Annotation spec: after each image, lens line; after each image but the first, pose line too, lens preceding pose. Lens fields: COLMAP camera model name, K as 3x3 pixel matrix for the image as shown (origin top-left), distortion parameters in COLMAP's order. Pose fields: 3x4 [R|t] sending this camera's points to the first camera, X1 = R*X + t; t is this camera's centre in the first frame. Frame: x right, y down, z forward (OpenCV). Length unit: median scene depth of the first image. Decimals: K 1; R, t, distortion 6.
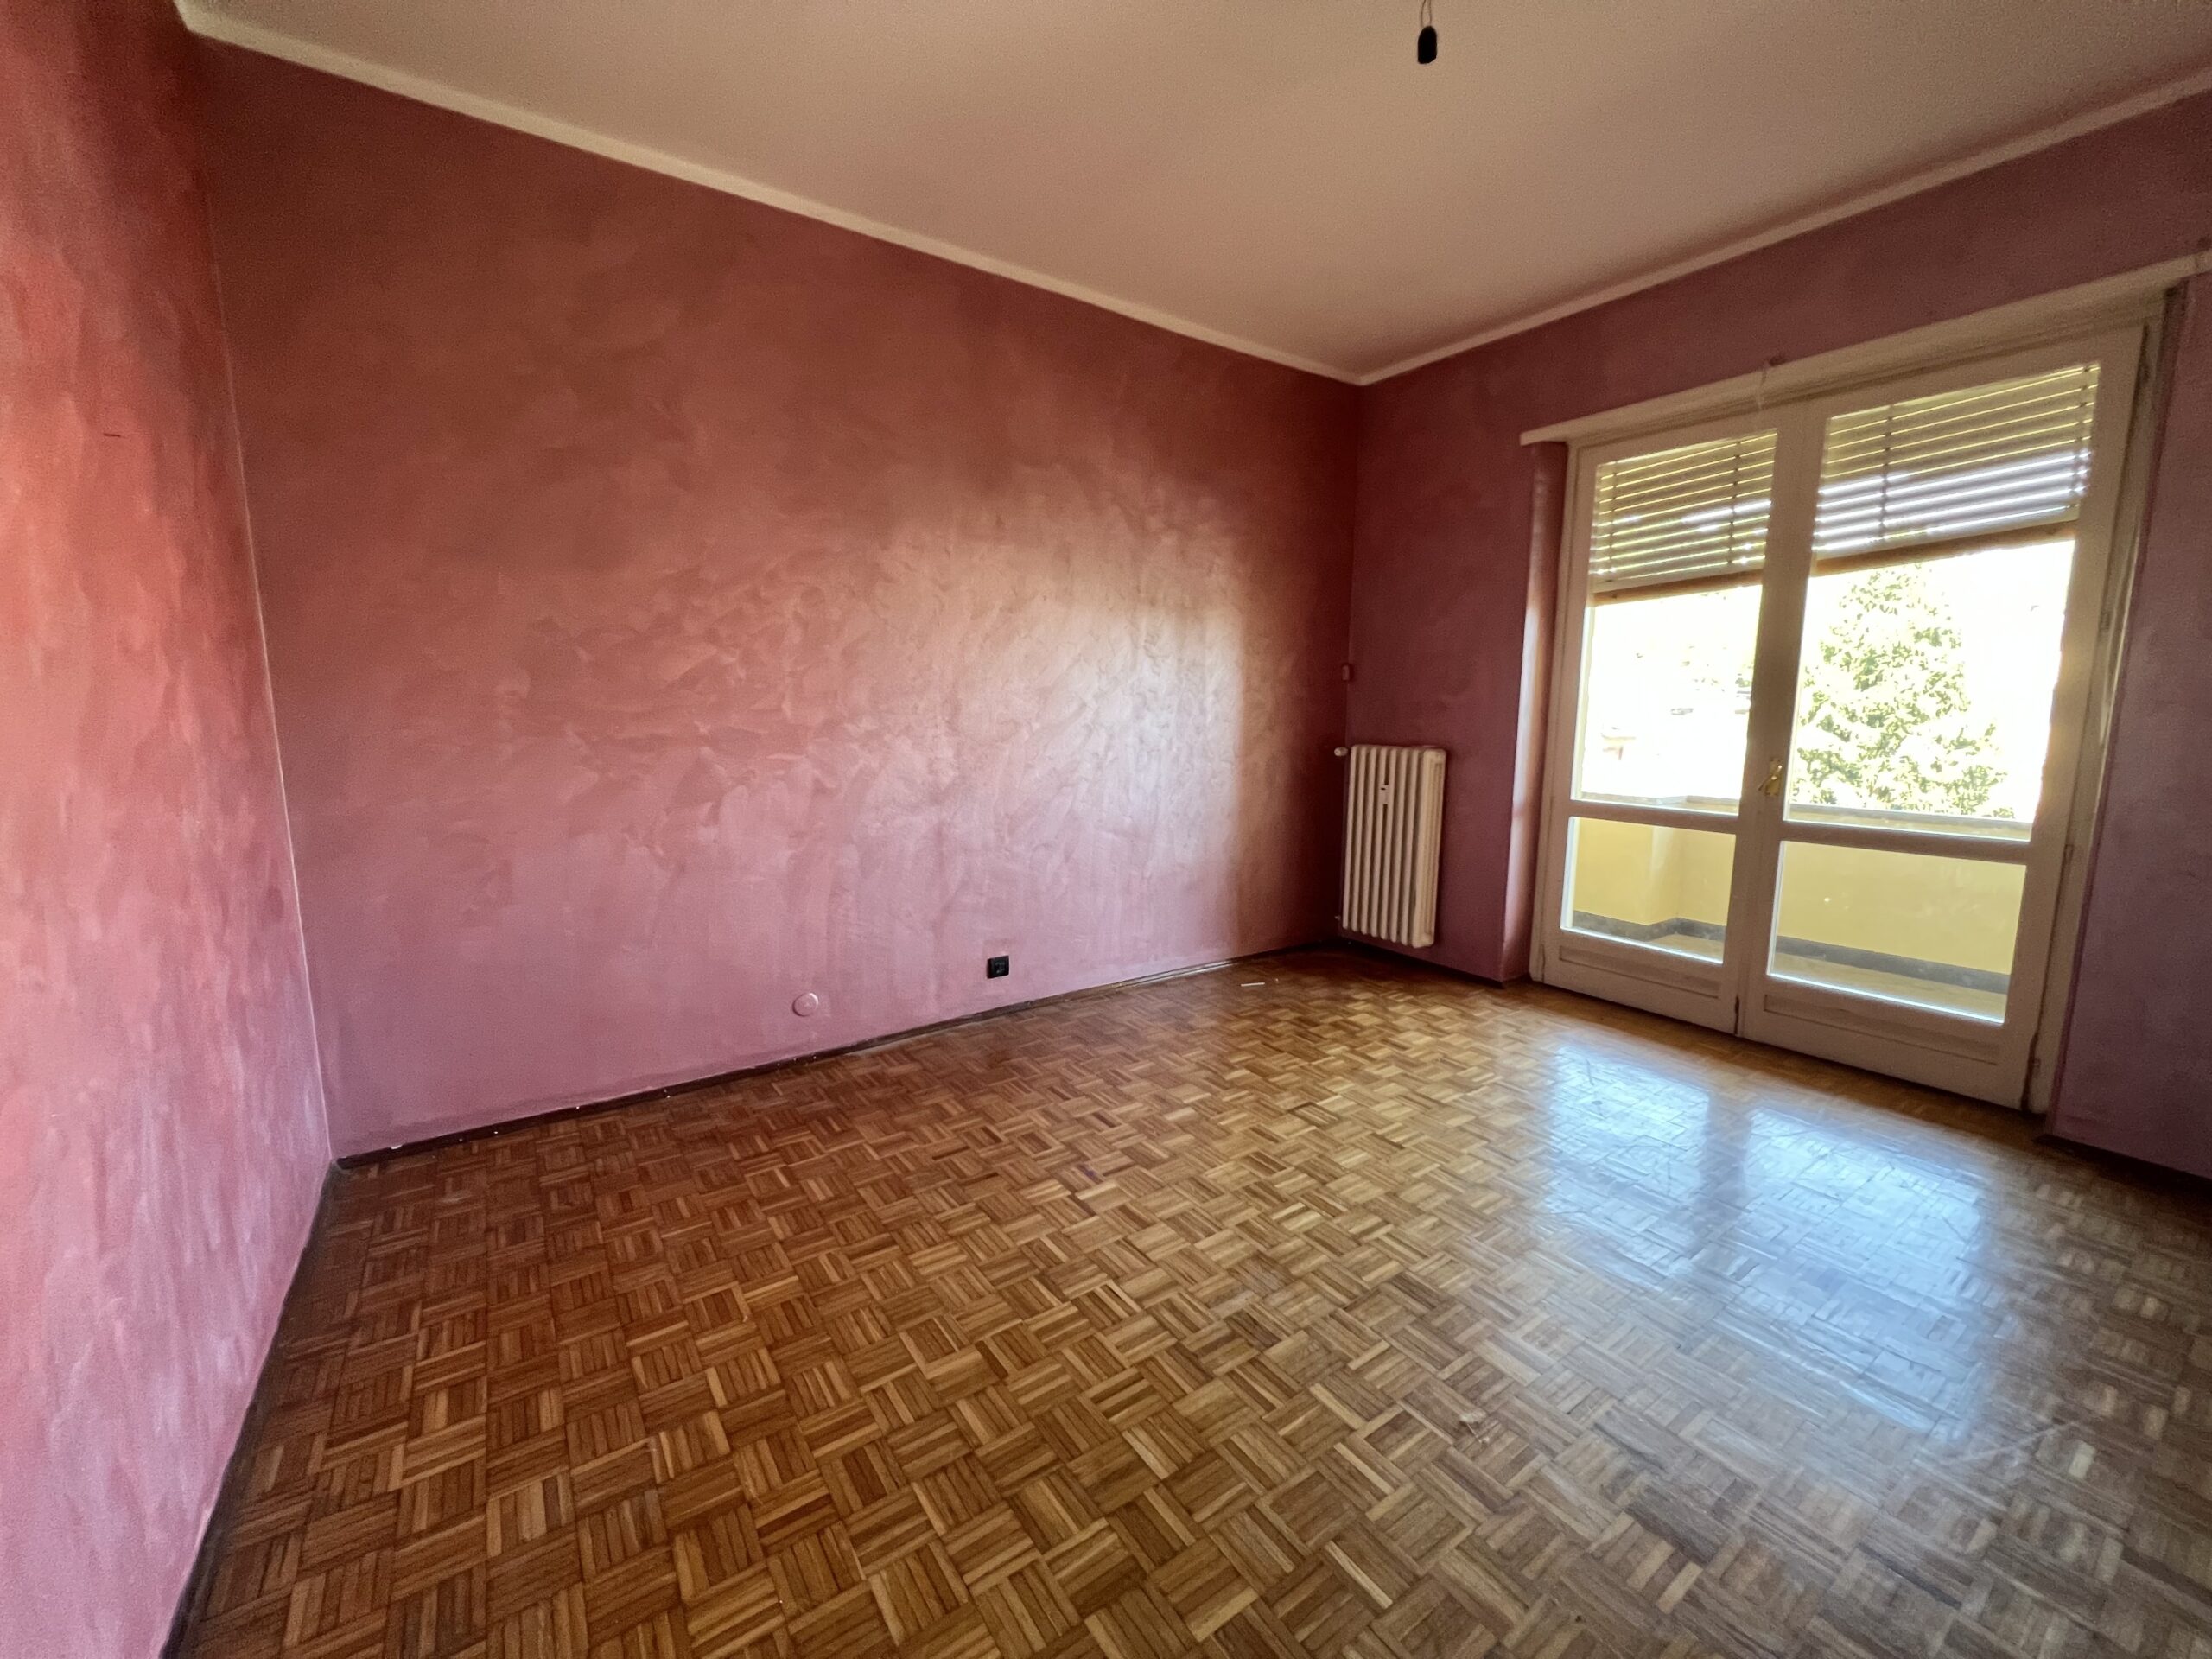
lens RADIAL K [[942.6, 0, 1118.8], [0, 942.6, 836.0], [0, 0, 1]] dist [-0.002300, 0.000791]
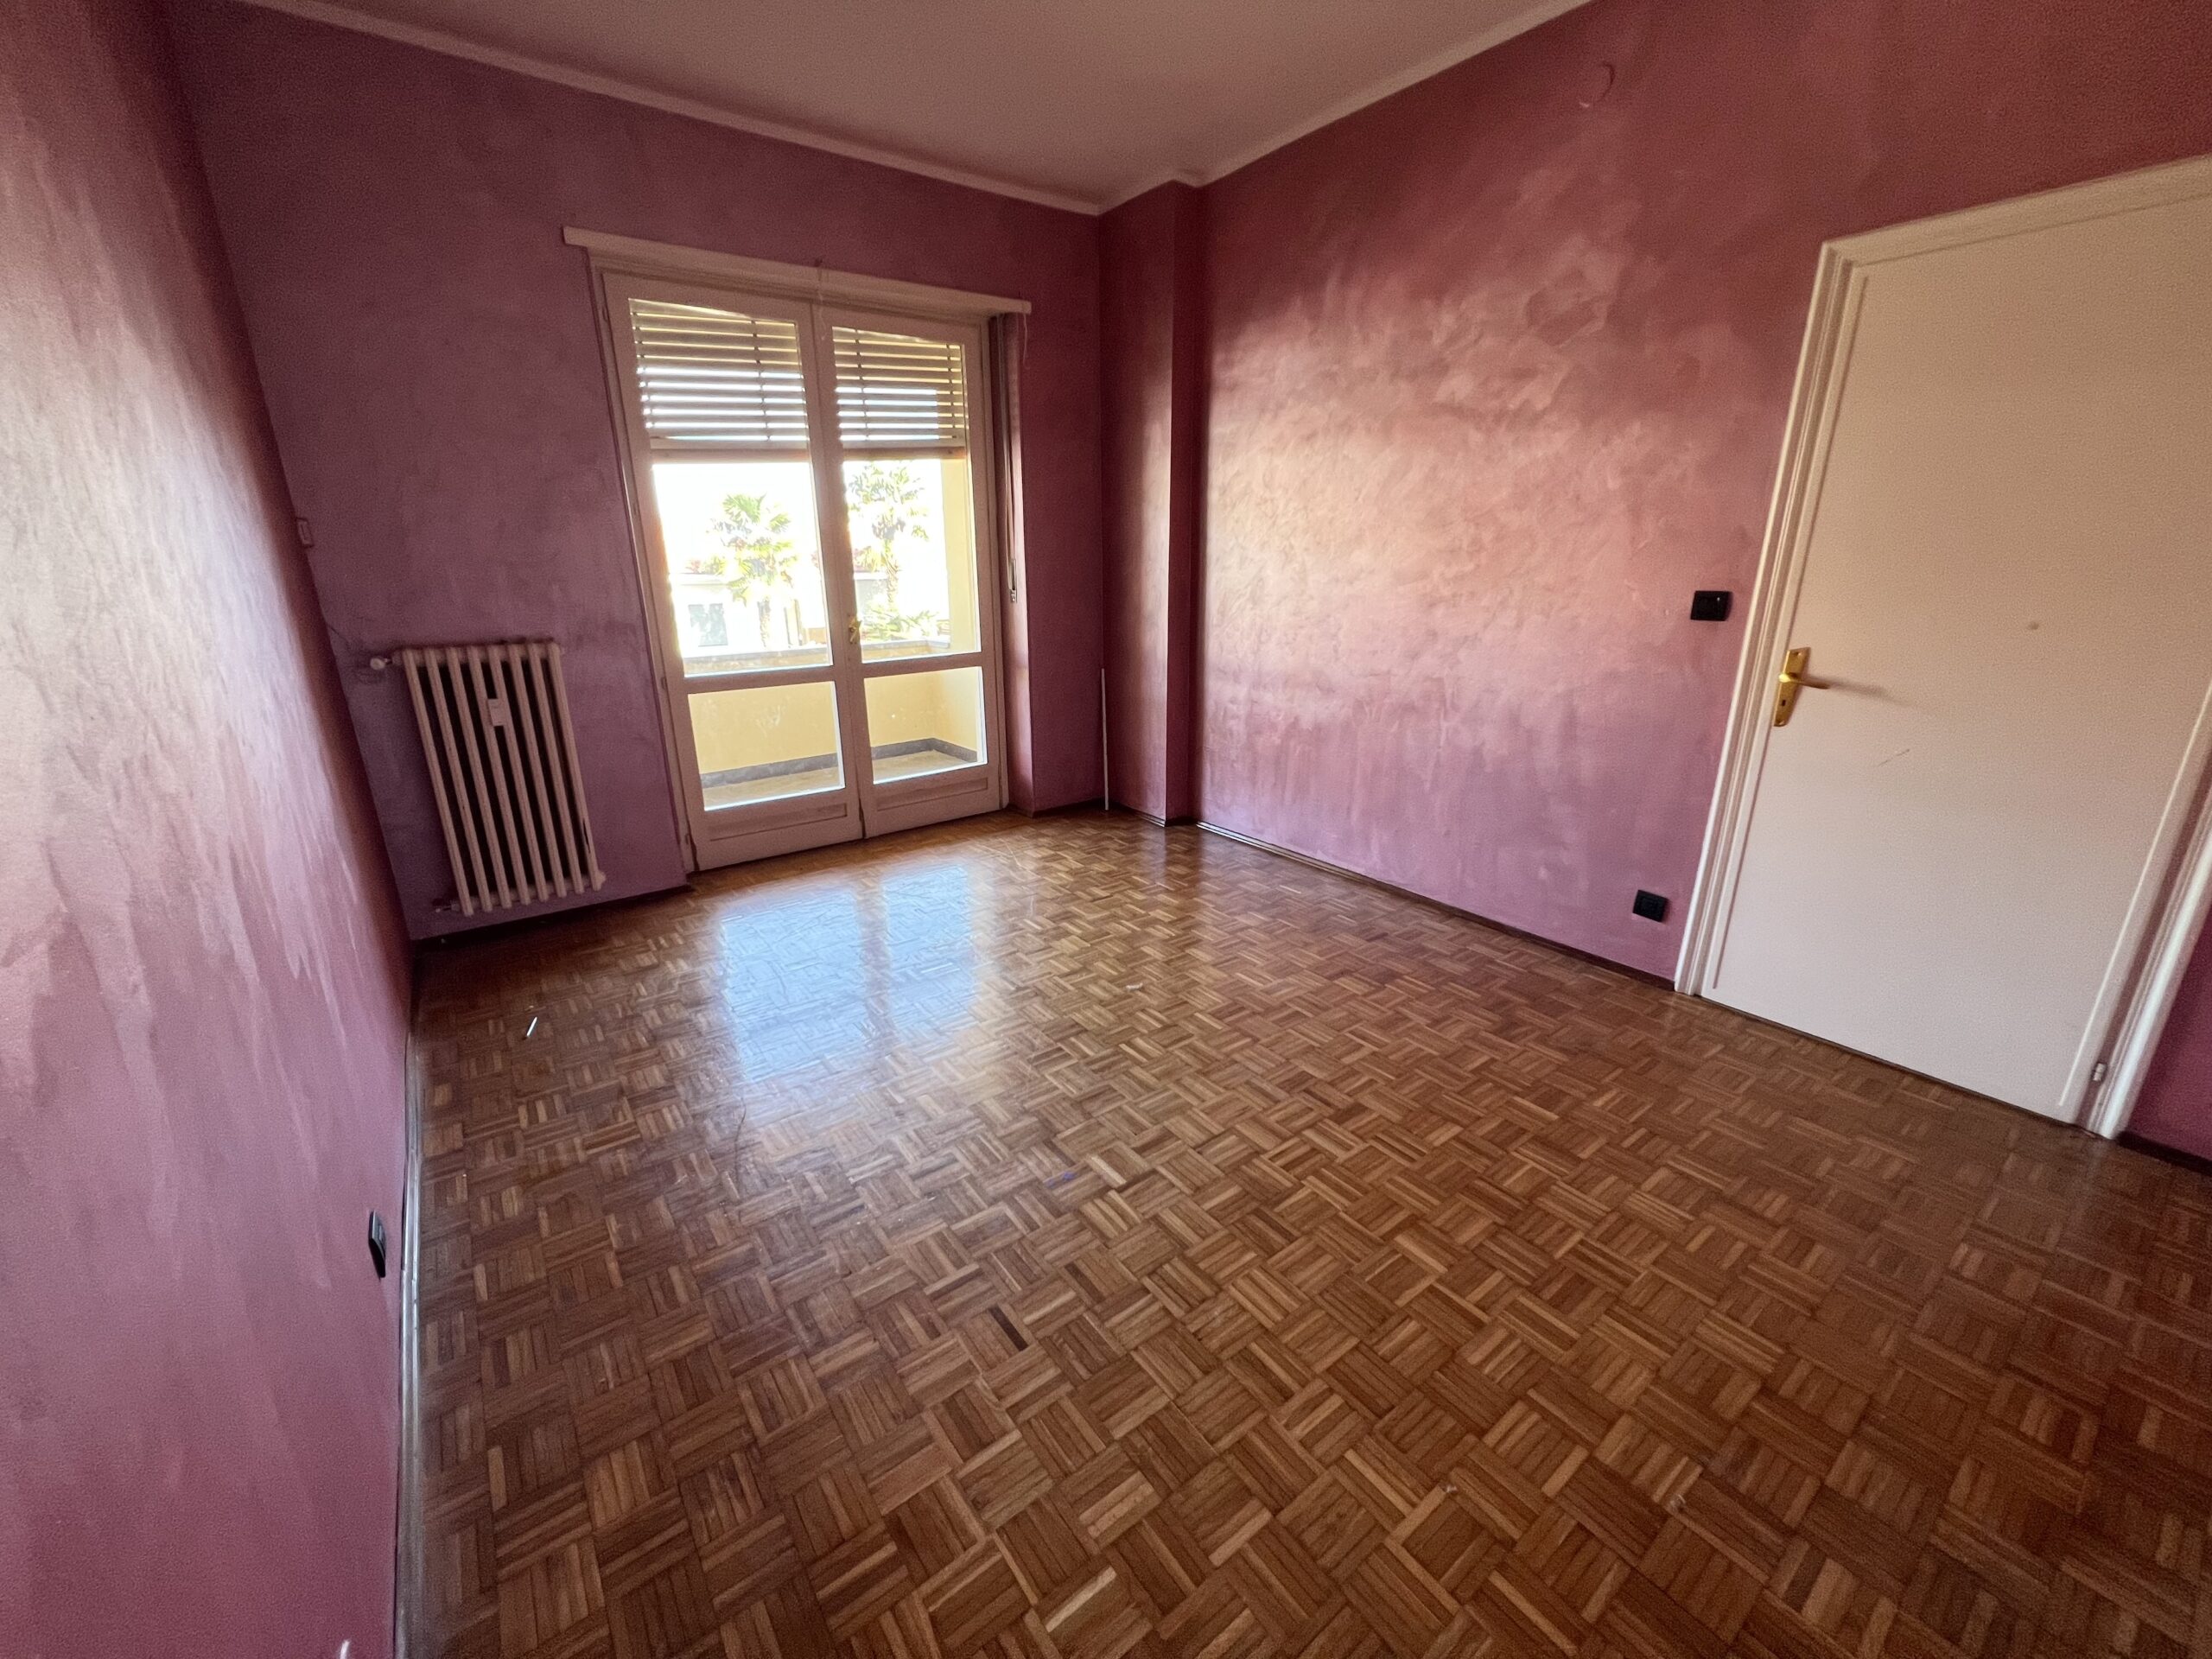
lens RADIAL K [[882.8, 0, 1118.1], [0, 882.8, 830.4], [0, 0, 1]] dist [-0.002570, 0.001218]
pose [[-0.058803, -0.308043, 0.949554, -0.783849], [0.151403, 0.937444, 0.313490, -0.189585], [-0.986721, 0.162200, -0.008486, 1.061997]]
